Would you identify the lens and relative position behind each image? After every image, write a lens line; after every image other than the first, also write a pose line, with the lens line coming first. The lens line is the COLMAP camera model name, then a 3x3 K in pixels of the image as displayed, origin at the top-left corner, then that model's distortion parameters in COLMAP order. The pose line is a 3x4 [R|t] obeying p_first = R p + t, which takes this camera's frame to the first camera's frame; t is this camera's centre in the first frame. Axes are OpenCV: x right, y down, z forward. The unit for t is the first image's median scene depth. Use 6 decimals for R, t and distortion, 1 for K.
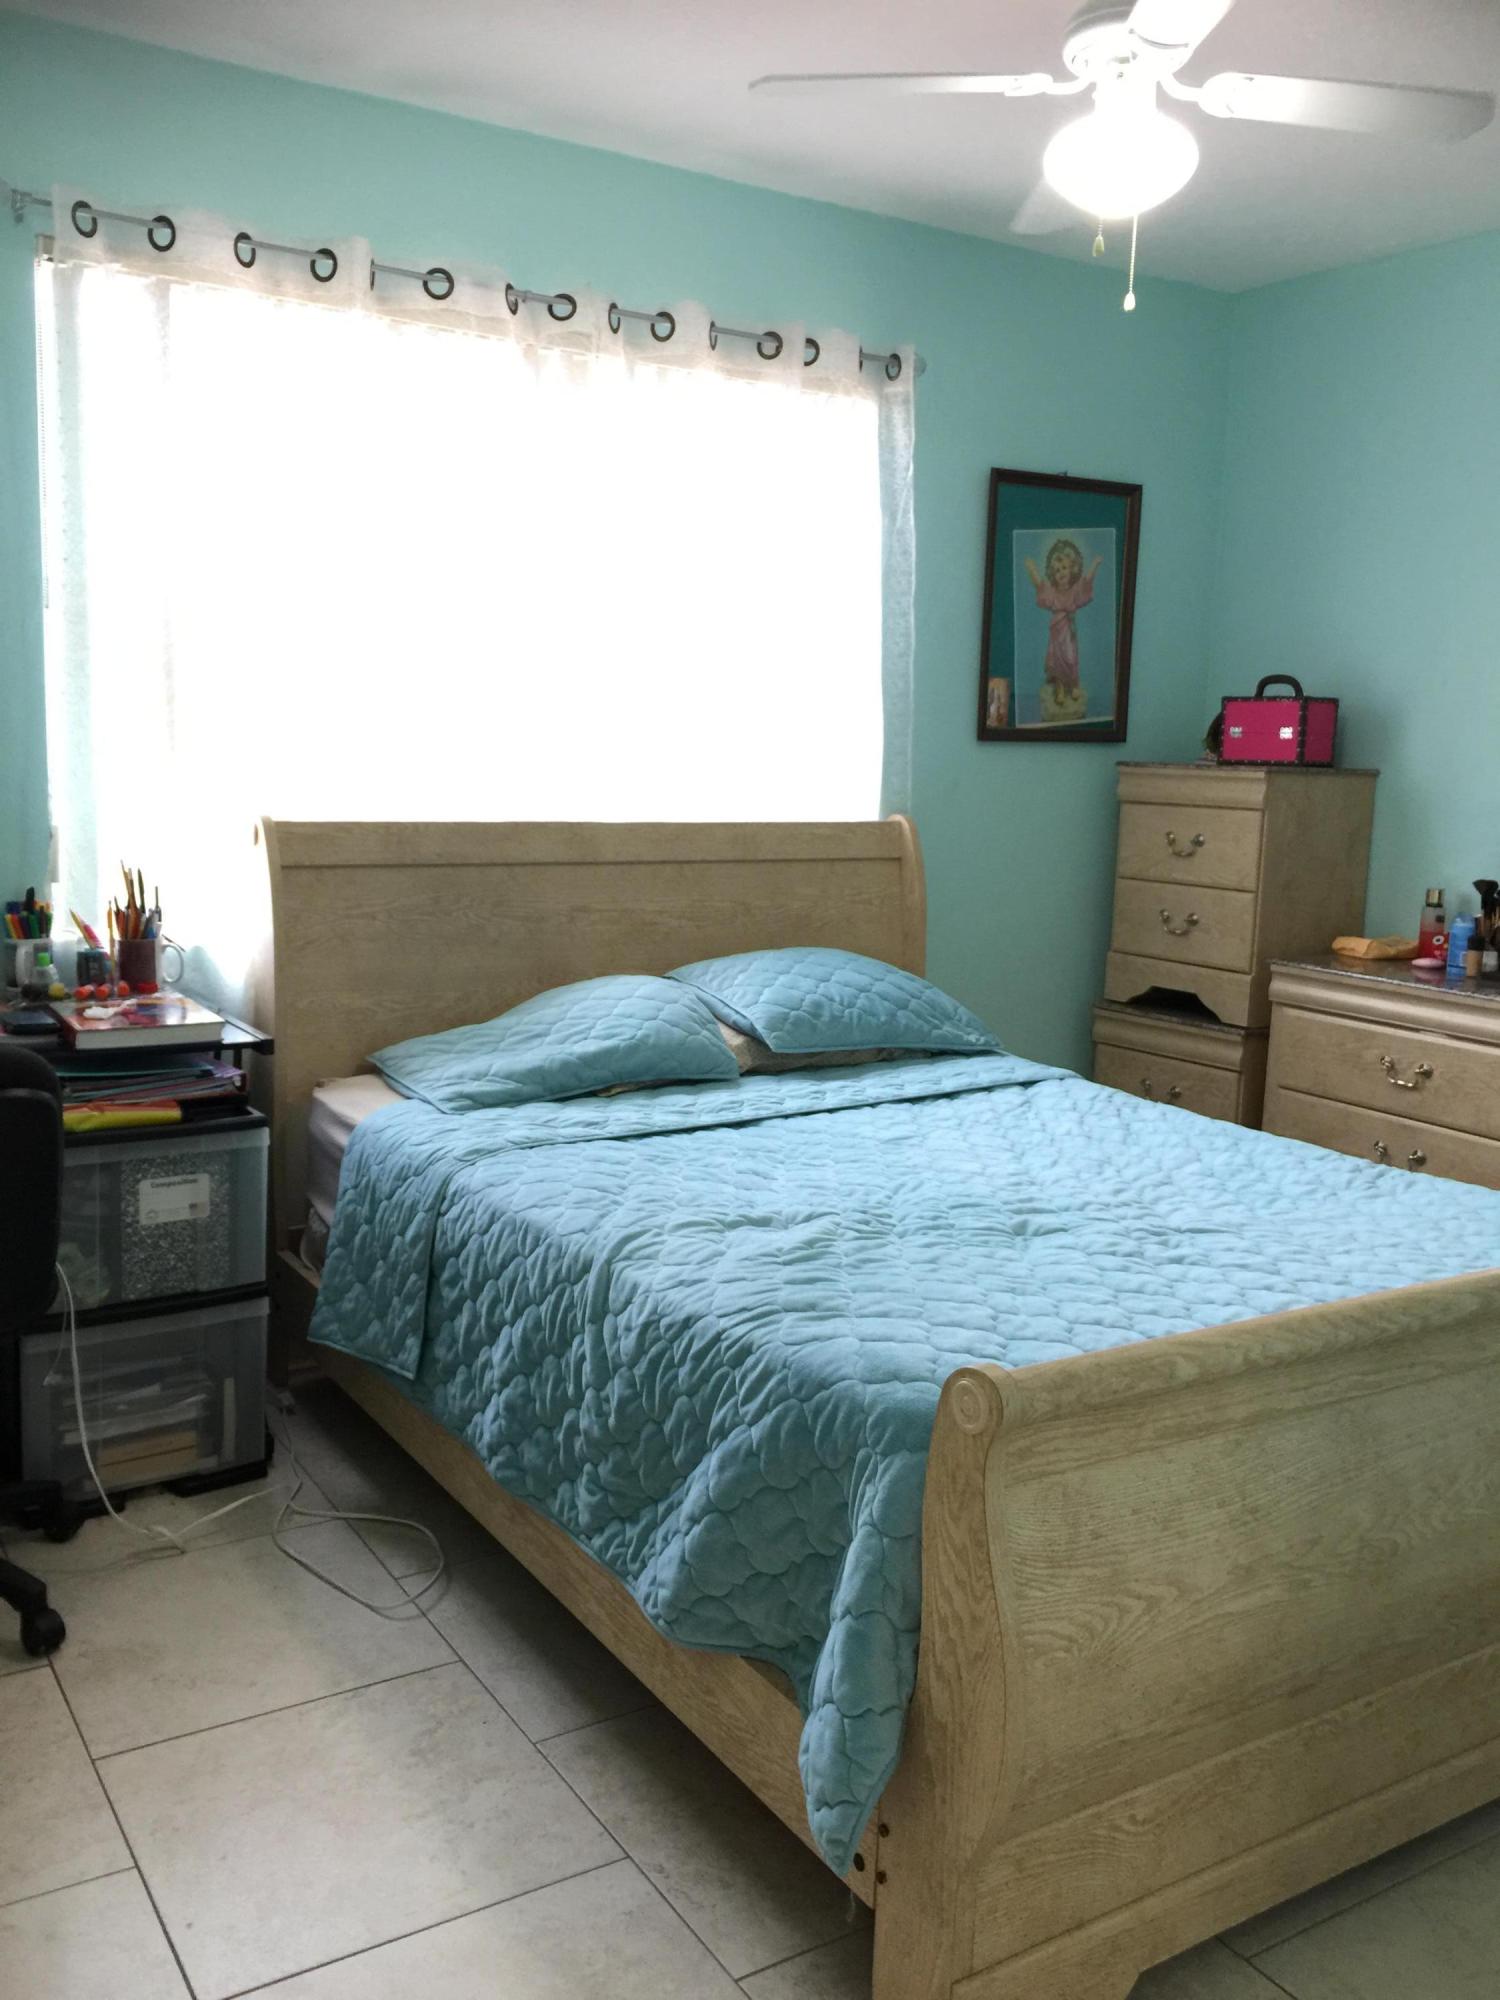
lens RADIAL K [[1737.6, 0, 750.0], [0, 1737.6, 1000.0], [0, 0, 1]] dist [0.034293, -0.000874]
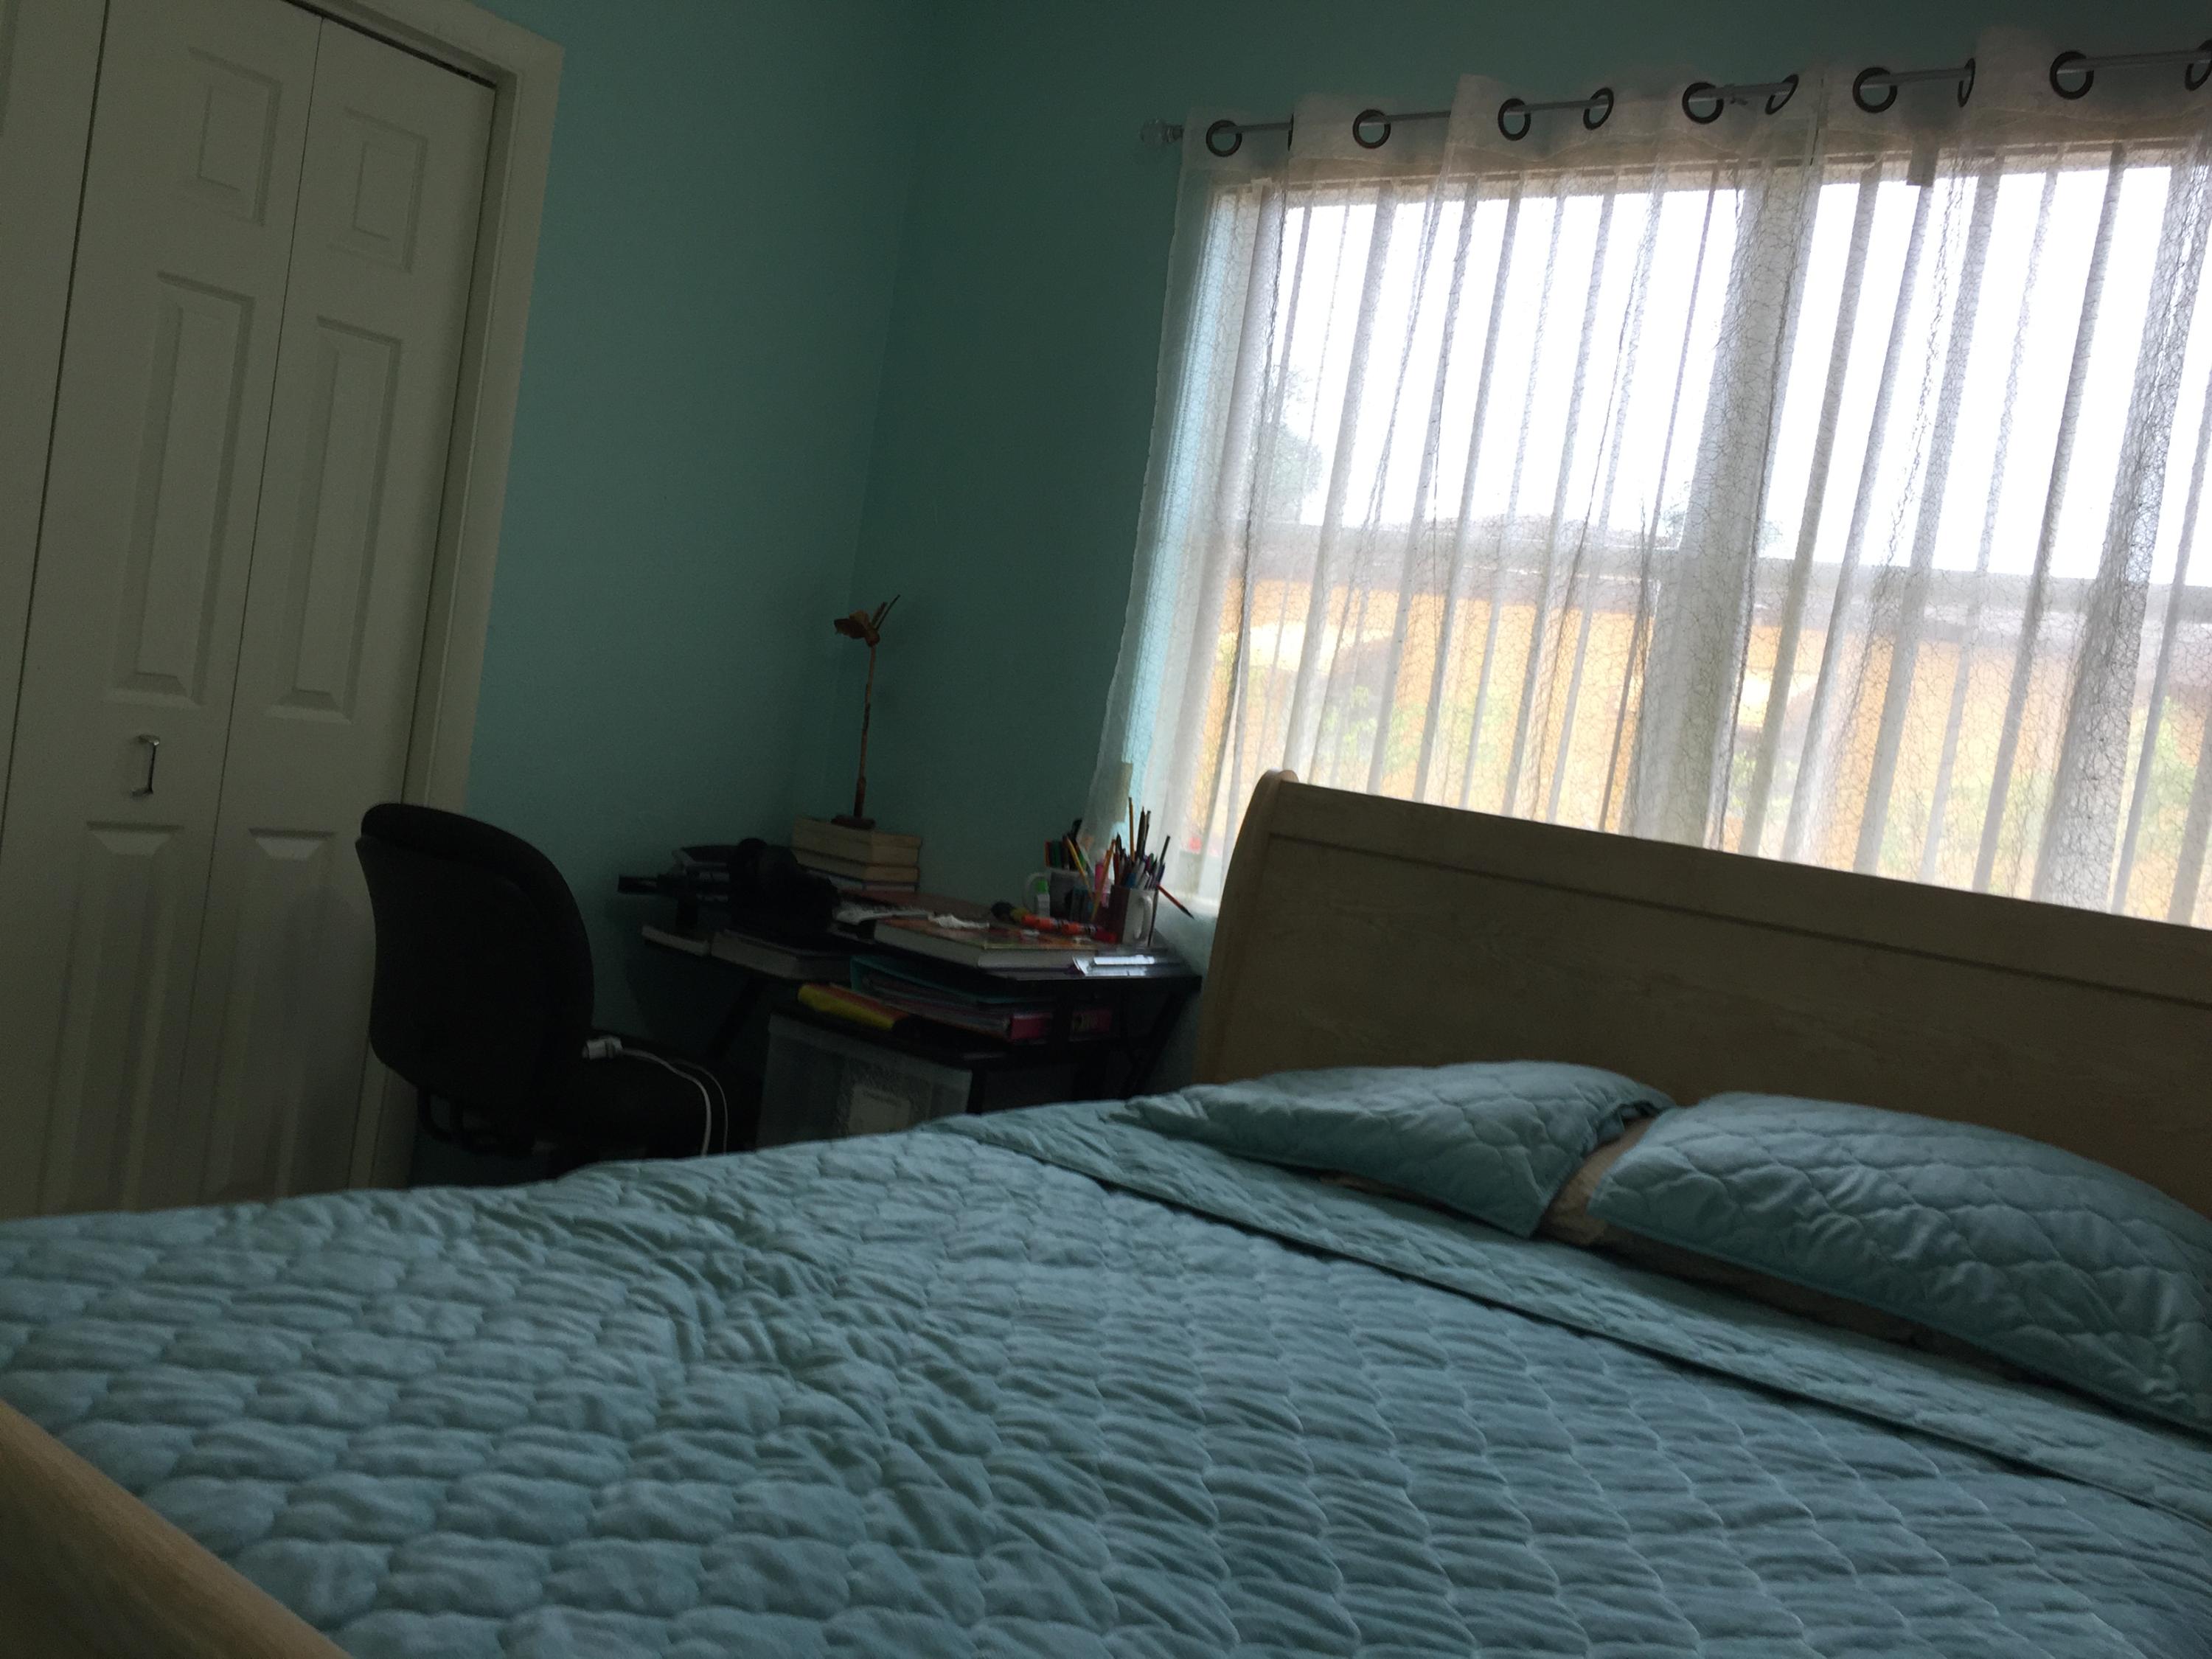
lens RADIAL K [[1921.8, 0, 1106.0], [0, 1921.8, 829.5], [0, 0, 1]] dist [0.034293, -0.000874]
pose [[0.345574, 0.071320, -0.935678, 0.620355], [-0.275515, 0.960874, -0.028516, -0.033442], [0.897034, 0.267647, 0.351702, 0.678837]]
